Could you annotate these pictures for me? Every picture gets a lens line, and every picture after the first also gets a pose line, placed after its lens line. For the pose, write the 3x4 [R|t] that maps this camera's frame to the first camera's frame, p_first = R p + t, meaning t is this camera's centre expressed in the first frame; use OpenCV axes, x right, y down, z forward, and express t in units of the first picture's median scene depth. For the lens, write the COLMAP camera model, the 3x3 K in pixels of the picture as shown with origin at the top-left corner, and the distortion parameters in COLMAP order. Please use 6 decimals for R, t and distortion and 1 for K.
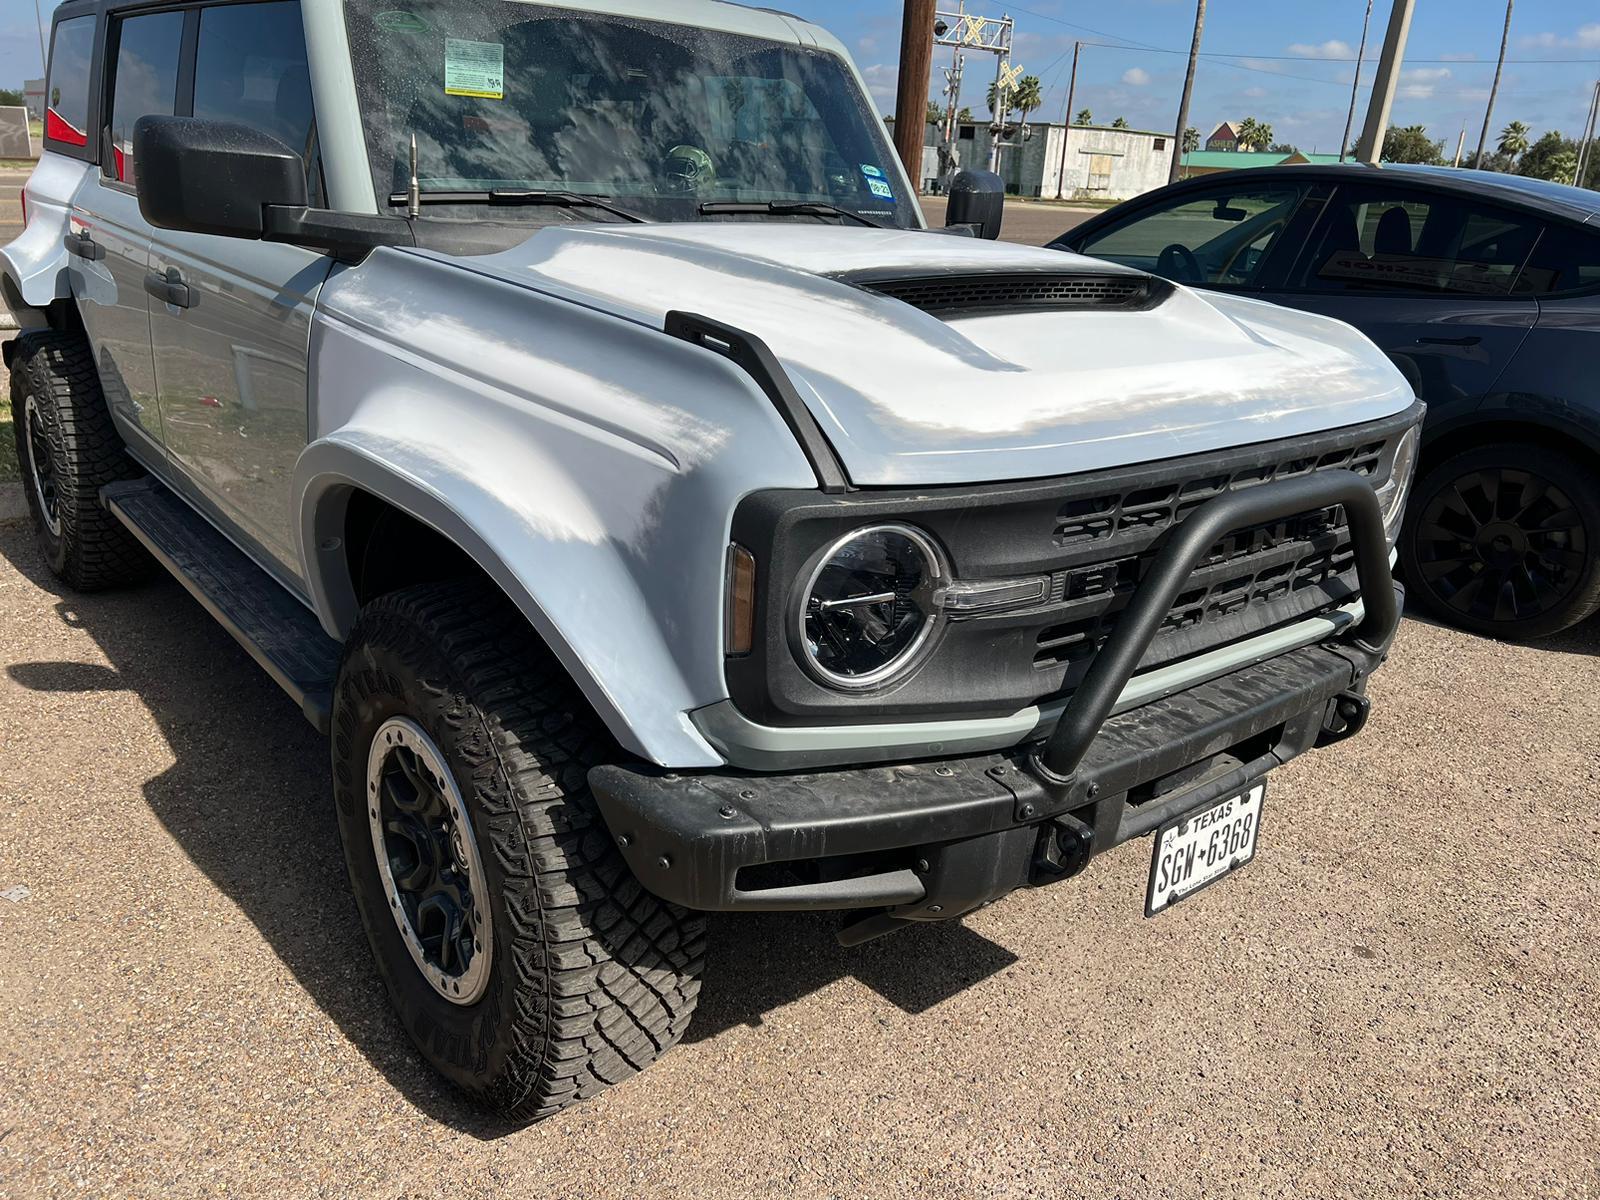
lens RADIAL K [[1235.0, 0, 802.0], [0, 1235.0, 601.2], [0, 0, 1]] dist [0.048765, -0.062534]
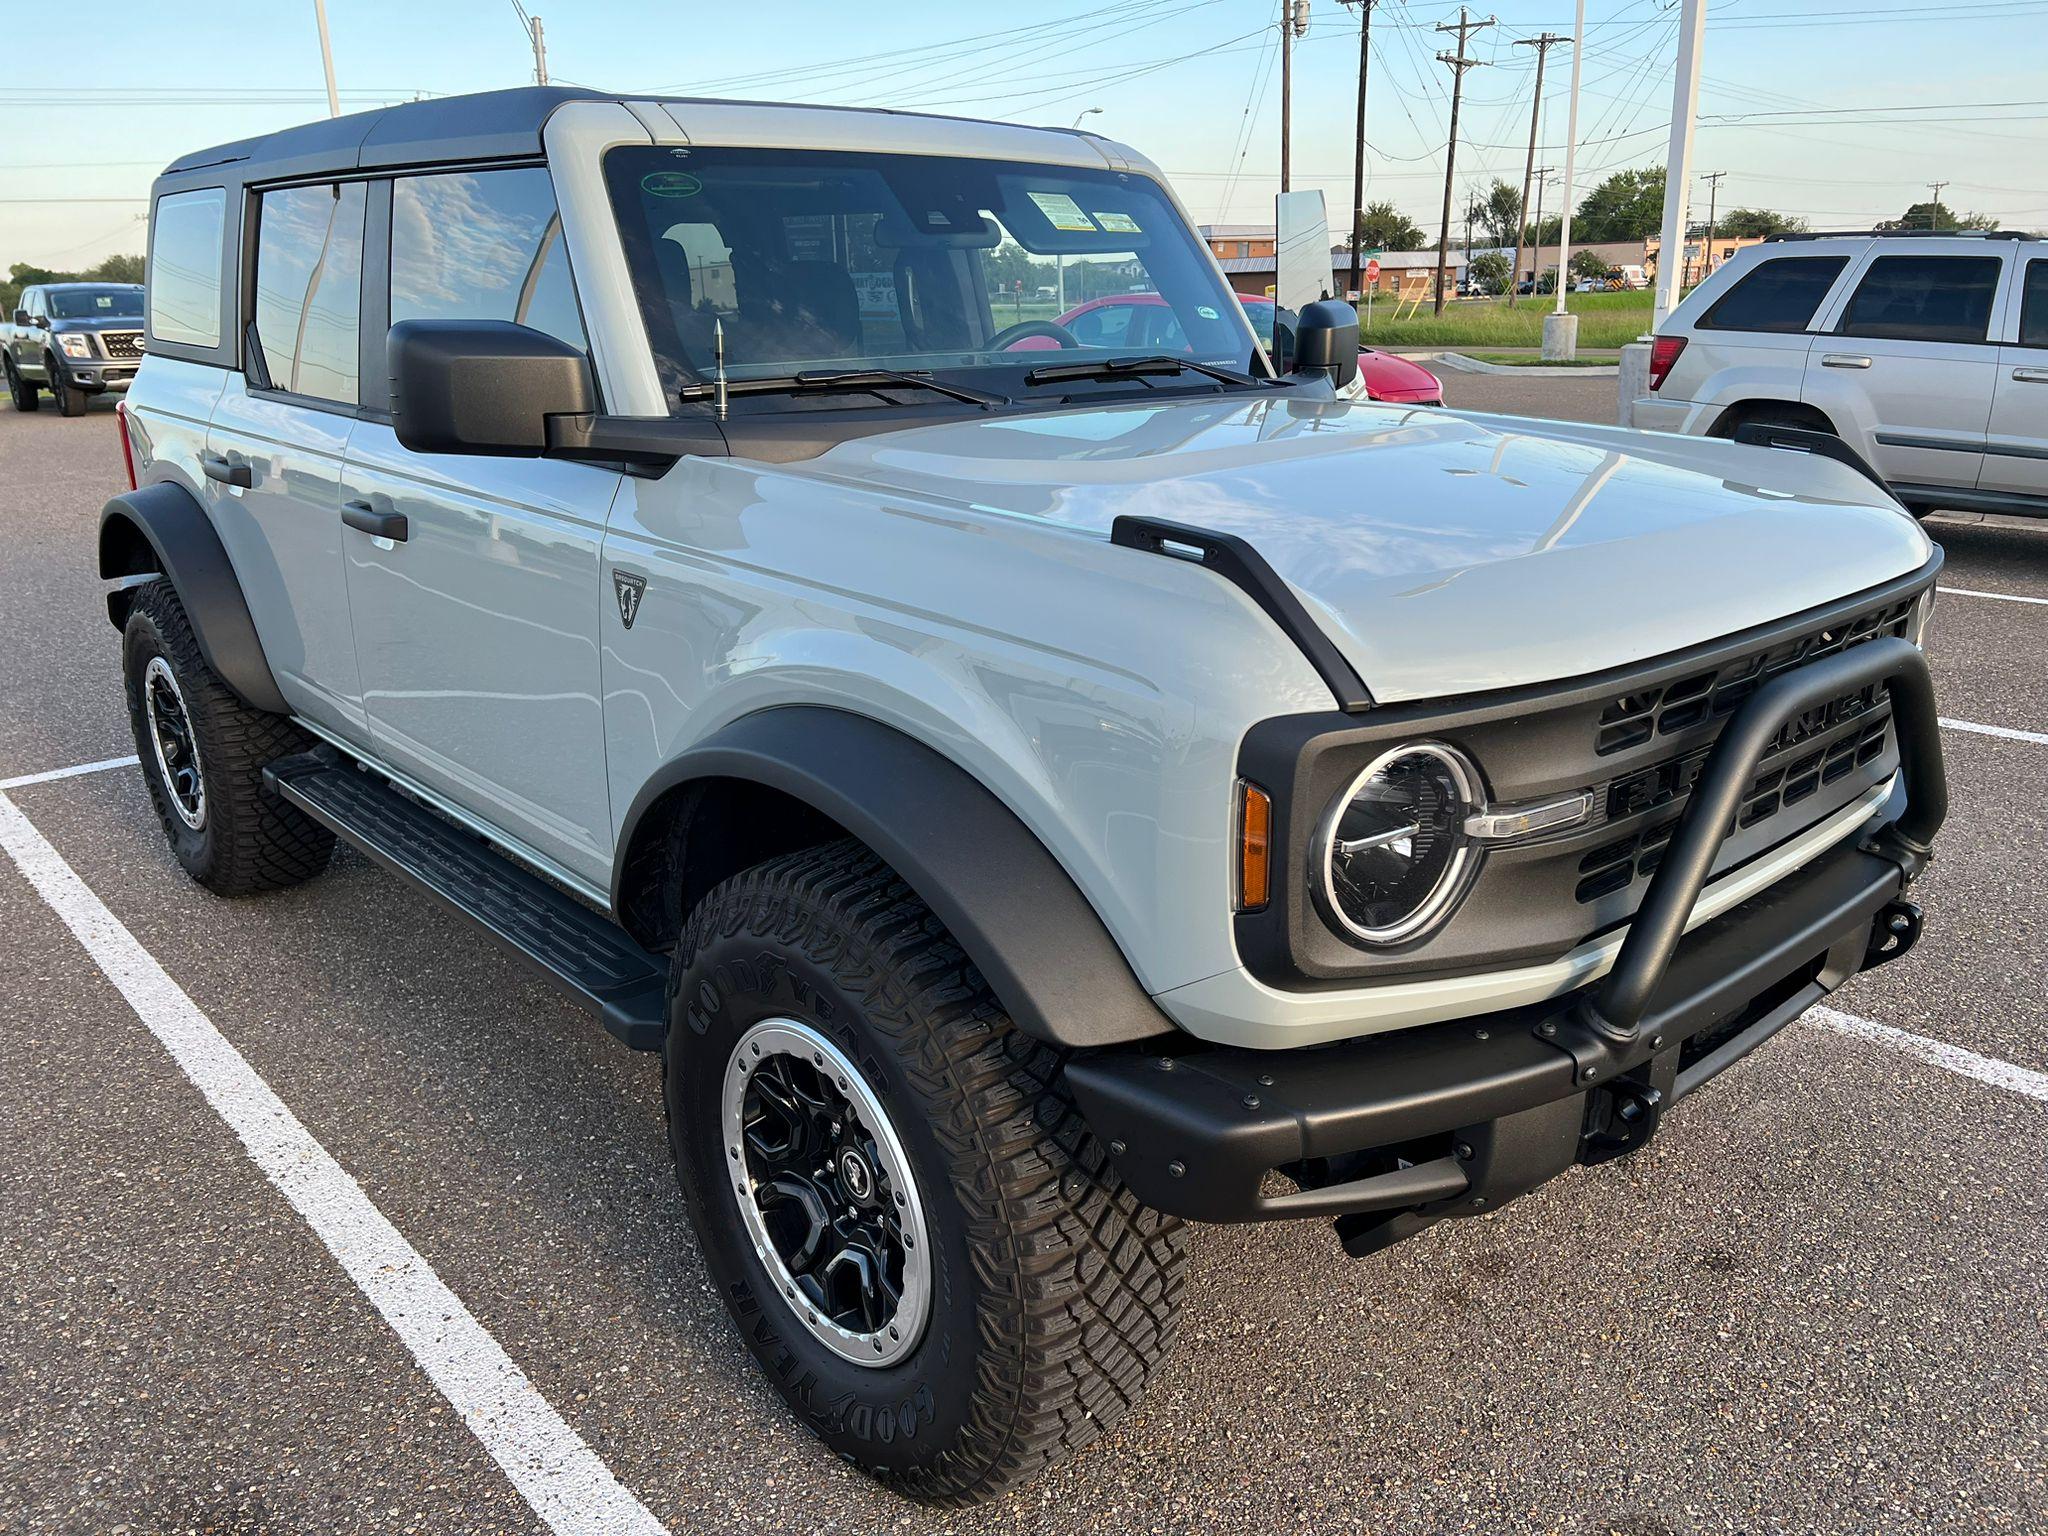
lens RADIAL K [[1580.8, 0, 1018.6], [0, 1580.8, 773.6], [0, 0, 1]] dist [0.048765, -0.062534]
pose [[0.997093, -0.075546, 0.009872, -0.158122], [0.075866, 0.996409, -0.037608, -0.016884], [-0.006995, 0.038248, 0.999244, -0.063261]]
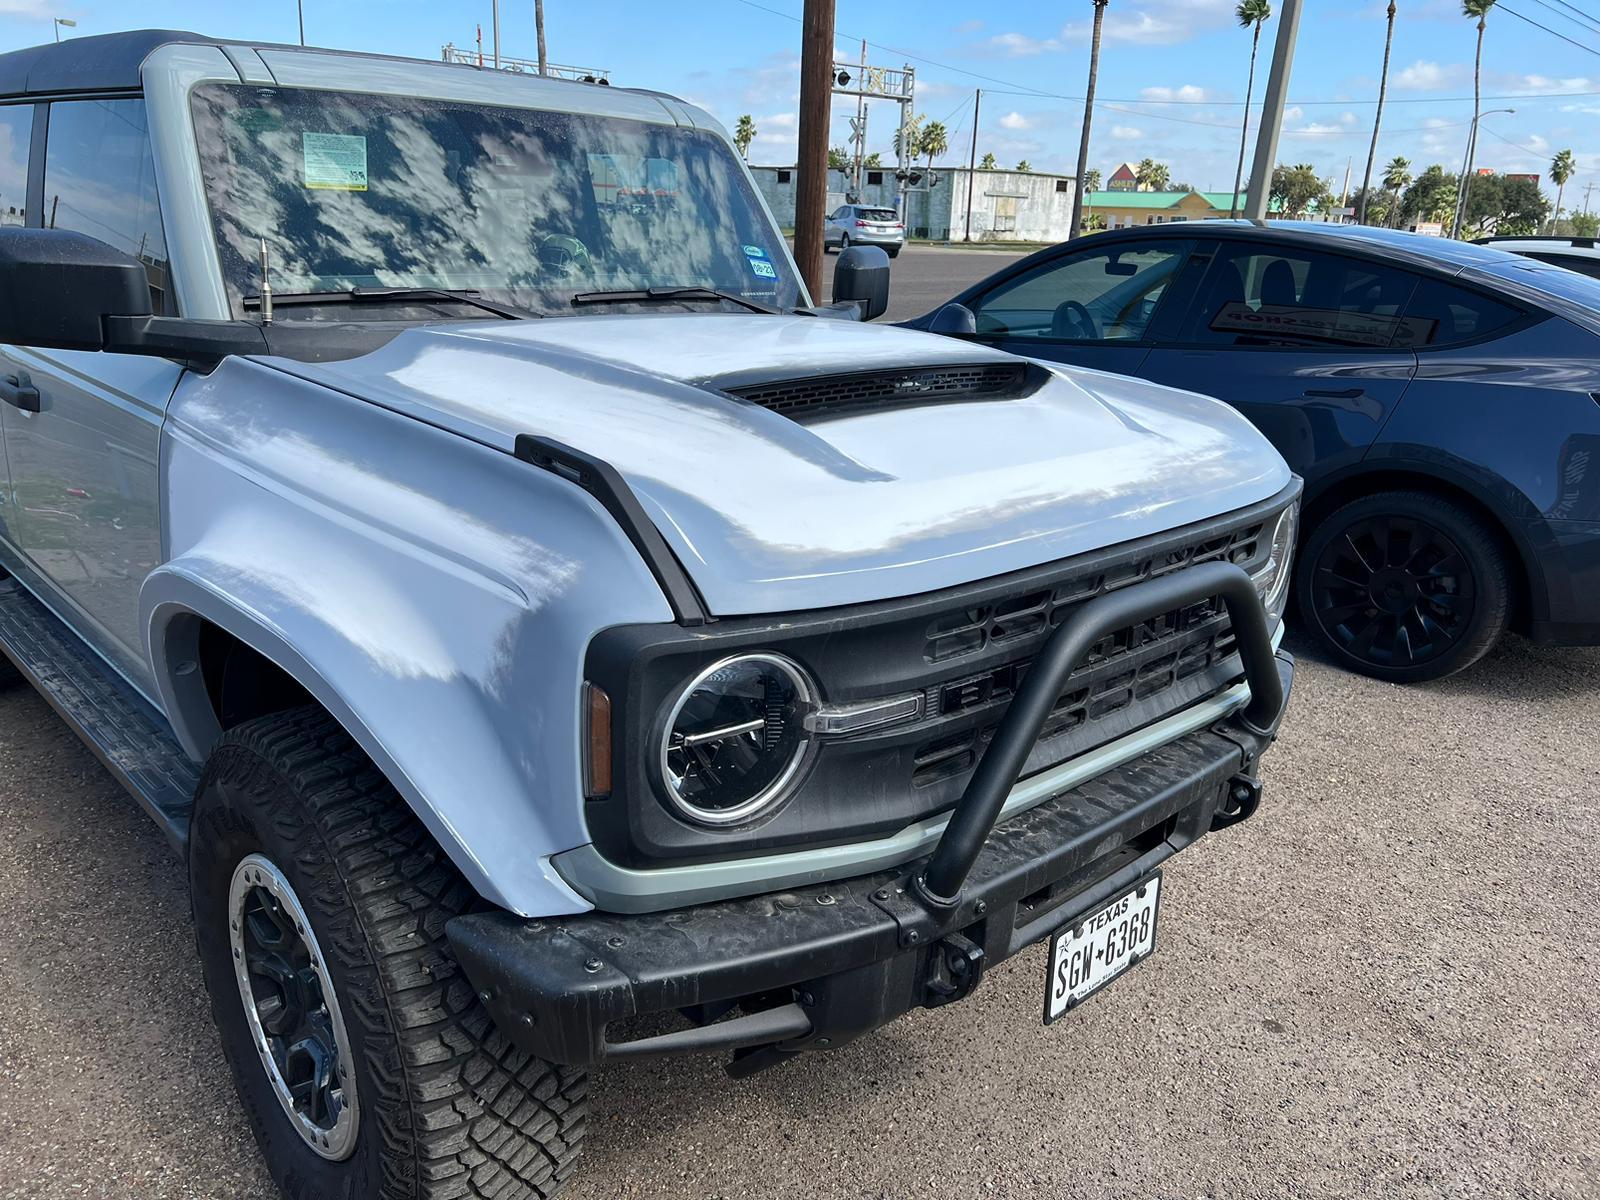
lens RADIAL K [[1235.0, 0, 801.7], [0, 1235.0, 603.3], [0, 0, 1]] dist [0.048765, -0.062534]
pose [[0.997624, -0.037629, 0.057715, 0.040608], [0.039401, 0.998777, -0.029883, -0.052255], [-0.056520, 0.032086, 0.997886, 0.025759]]
